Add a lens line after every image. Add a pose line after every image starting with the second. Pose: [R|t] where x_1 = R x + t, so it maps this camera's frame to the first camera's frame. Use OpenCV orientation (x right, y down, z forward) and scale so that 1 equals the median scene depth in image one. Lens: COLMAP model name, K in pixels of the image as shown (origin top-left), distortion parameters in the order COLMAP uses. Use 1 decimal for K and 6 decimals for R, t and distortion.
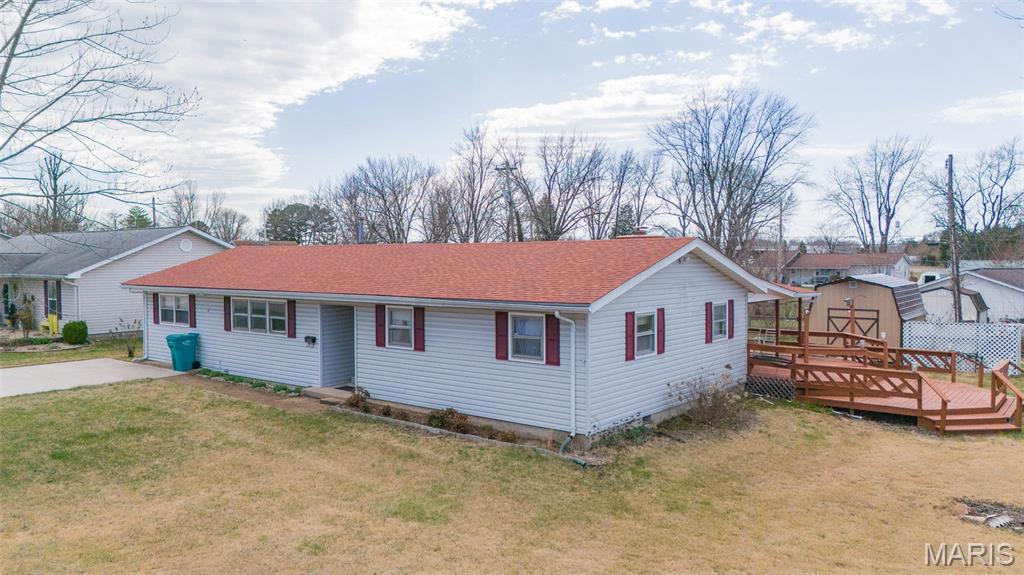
lens RADIAL K [[750.3, 0, 515.8], [0, 750.3, 286.1], [0, 0, 1]] dist [0.086918, -0.092927]
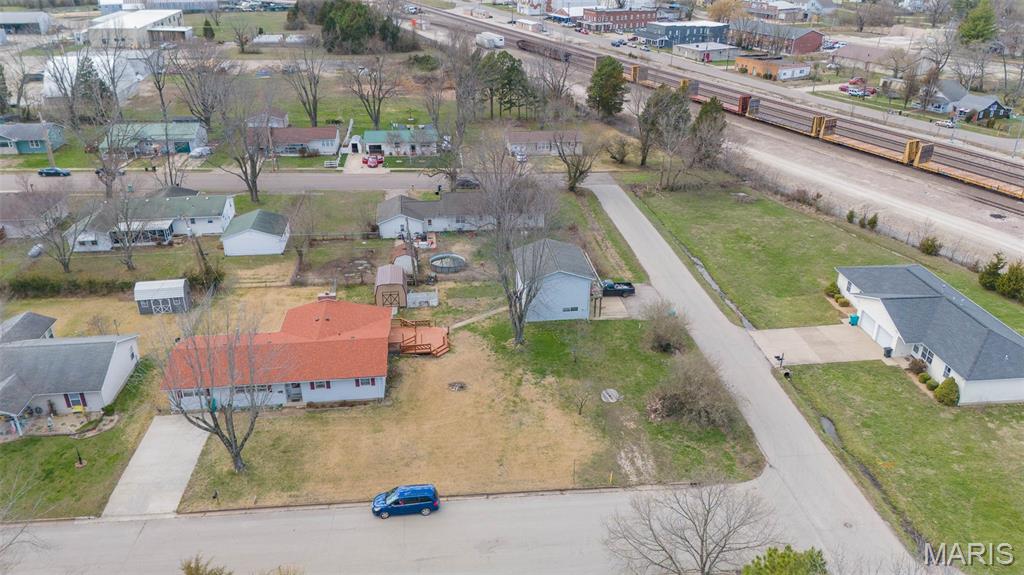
lens RADIAL K [[750.3, 0, 515.8], [0, 750.3, 286.1], [0, 0, 1]] dist [0.086918, -0.092927]
pose [[0.707004, -0.305691, 0.637729, -1.919102], [0.024136, 0.911659, 0.410239, -2.130864], [-0.706797, -0.274648, 0.651925, -2.223098]]
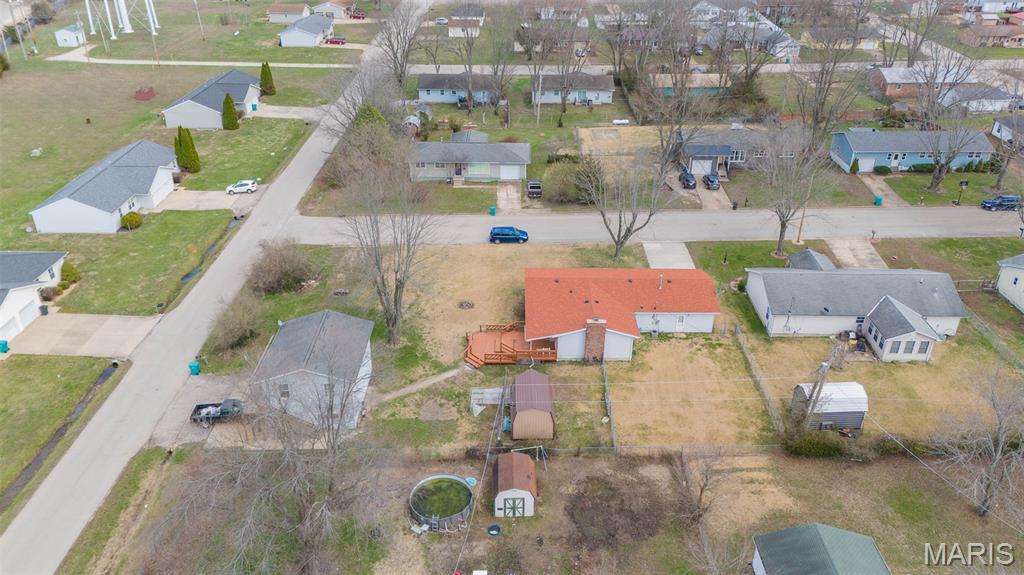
lens RADIAL K [[740.9, 0, 517.5], [0, 740.9, 300.8], [0, 0, 1]] dist [0.086727, -0.078949]
pose [[-0.782821, 0.310564, -0.539205, 2.894963], [-0.026585, 0.849060, 0.527627, -2.440548], [0.621679, 0.427372, -0.656405, 4.229840]]
